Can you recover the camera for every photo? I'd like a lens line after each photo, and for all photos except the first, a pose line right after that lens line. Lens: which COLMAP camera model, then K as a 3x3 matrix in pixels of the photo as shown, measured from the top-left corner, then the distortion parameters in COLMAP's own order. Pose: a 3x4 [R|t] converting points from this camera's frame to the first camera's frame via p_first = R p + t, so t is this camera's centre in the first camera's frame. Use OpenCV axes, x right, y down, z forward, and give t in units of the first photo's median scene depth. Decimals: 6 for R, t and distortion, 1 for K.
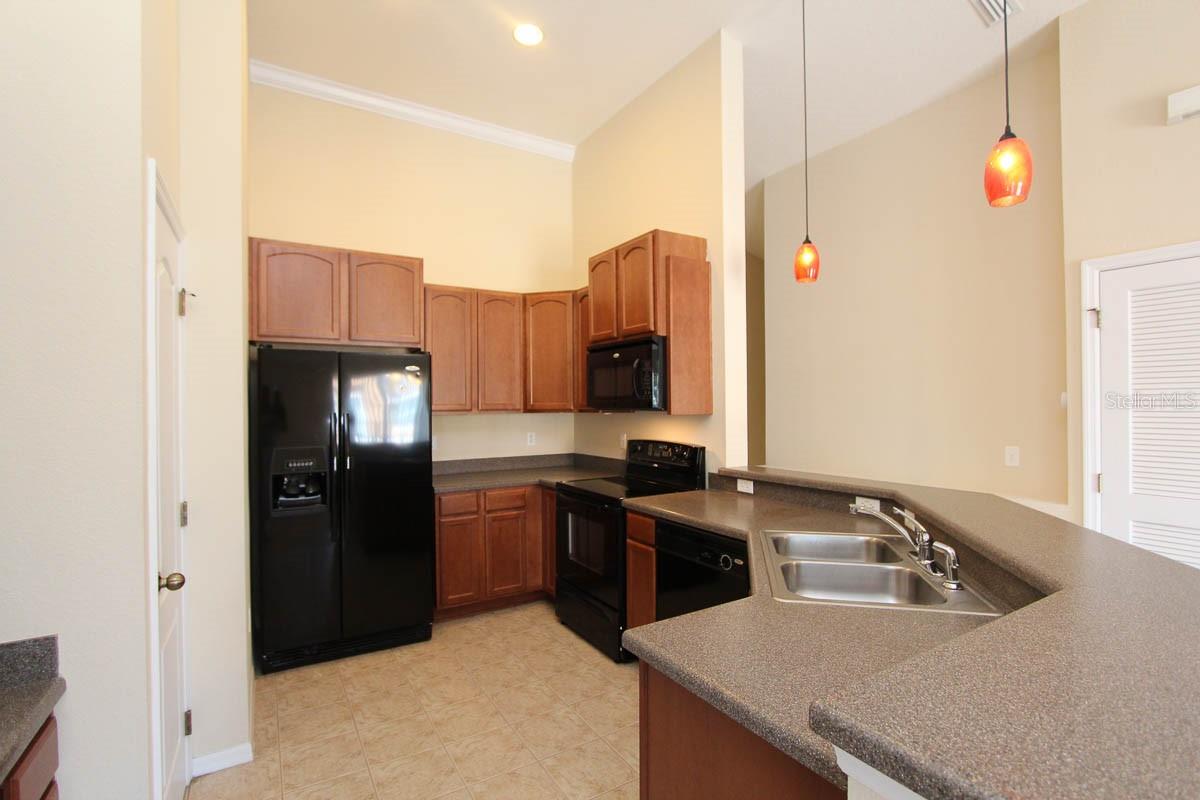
lens RADIAL K [[552.1, 0, 605.0], [0, 552.1, 399.4], [0, 0, 1]] dist [-0.001502, 0.000335]
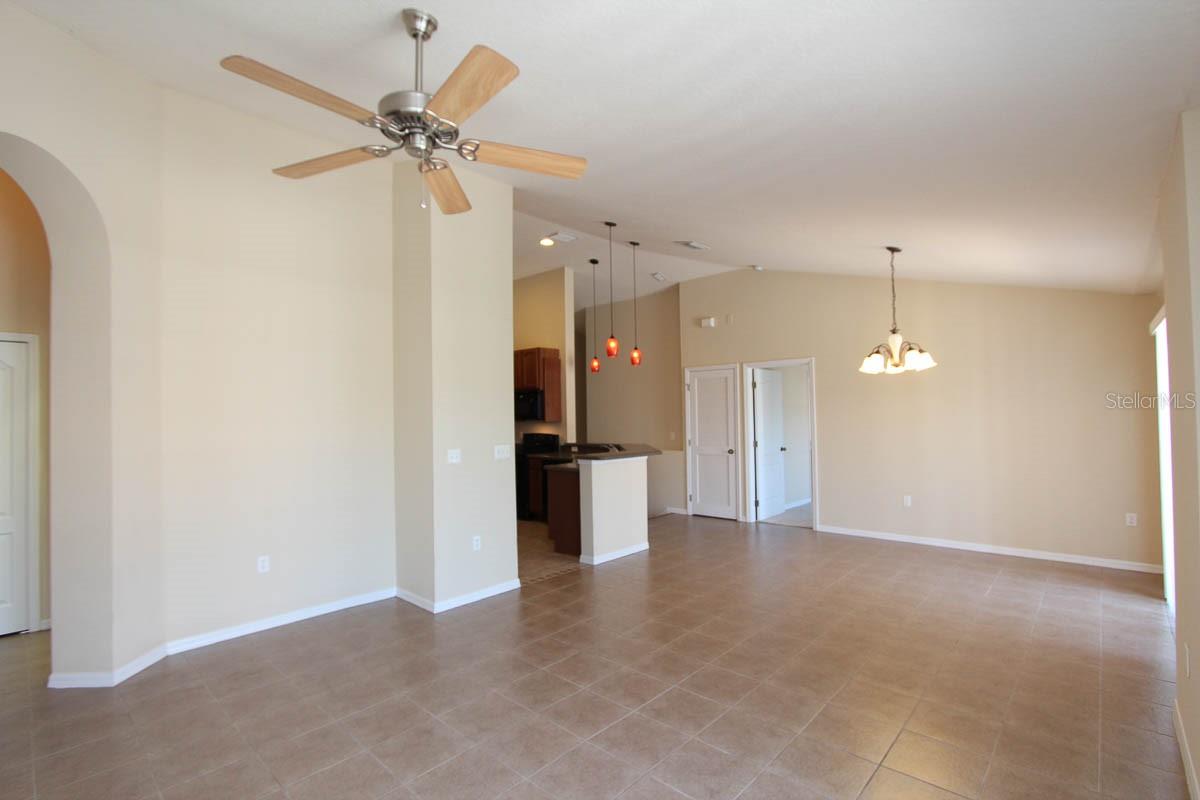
lens RADIAL K [[552.1, 0, 599.8], [0, 552.1, 401.9], [0, 0, 1]] dist [-0.001502, 0.000335]
pose [[0.964537, -0.000319, 0.263947, -0.294687], [0.005509, 0.999806, -0.018926, -0.013084], [-0.263890, 0.019709, 0.964352, -1.434580]]
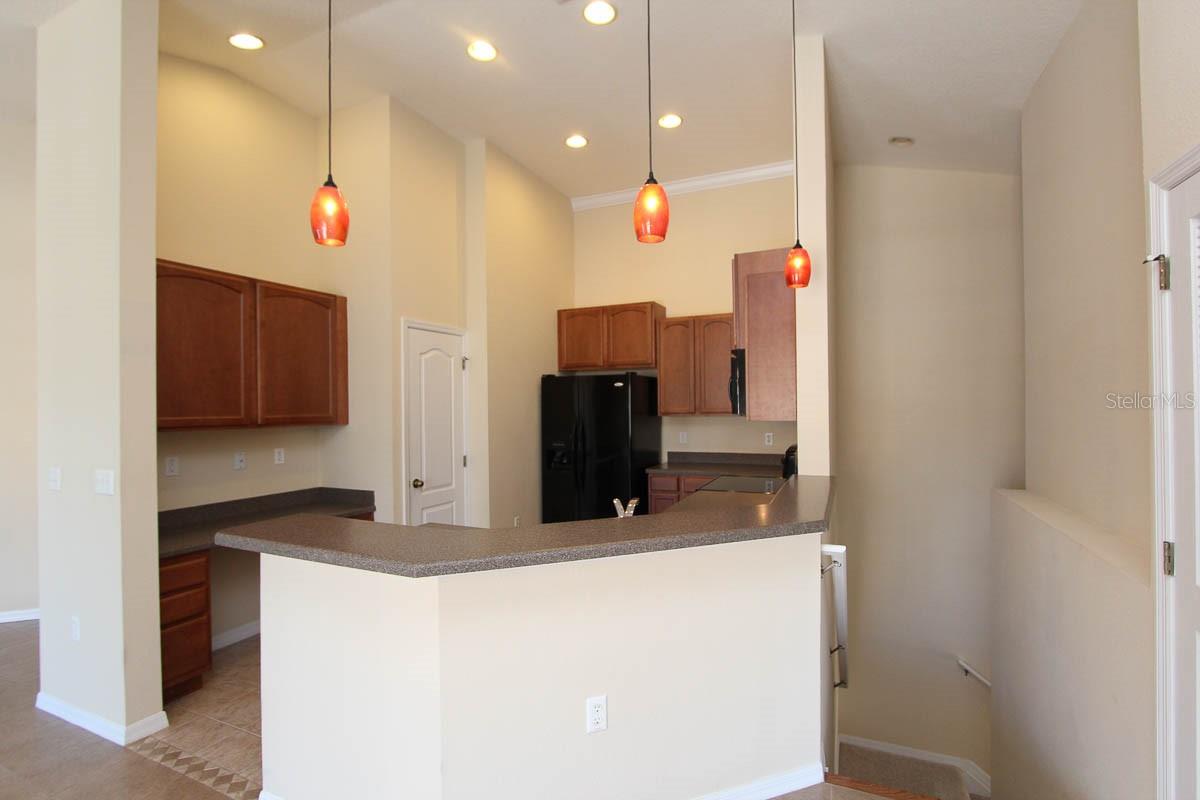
lens RADIAL K [[552.1, 0, 595.9], [0, 552.1, 405.6], [0, 0, 1]] dist [-0.001502, 0.000335]
pose [[0.547780, 0.004344, -0.836611, 0.860461], [0.013254, 0.999816, 0.013870, -0.021647], [0.836518, -0.018686, 0.547621, 0.158913]]
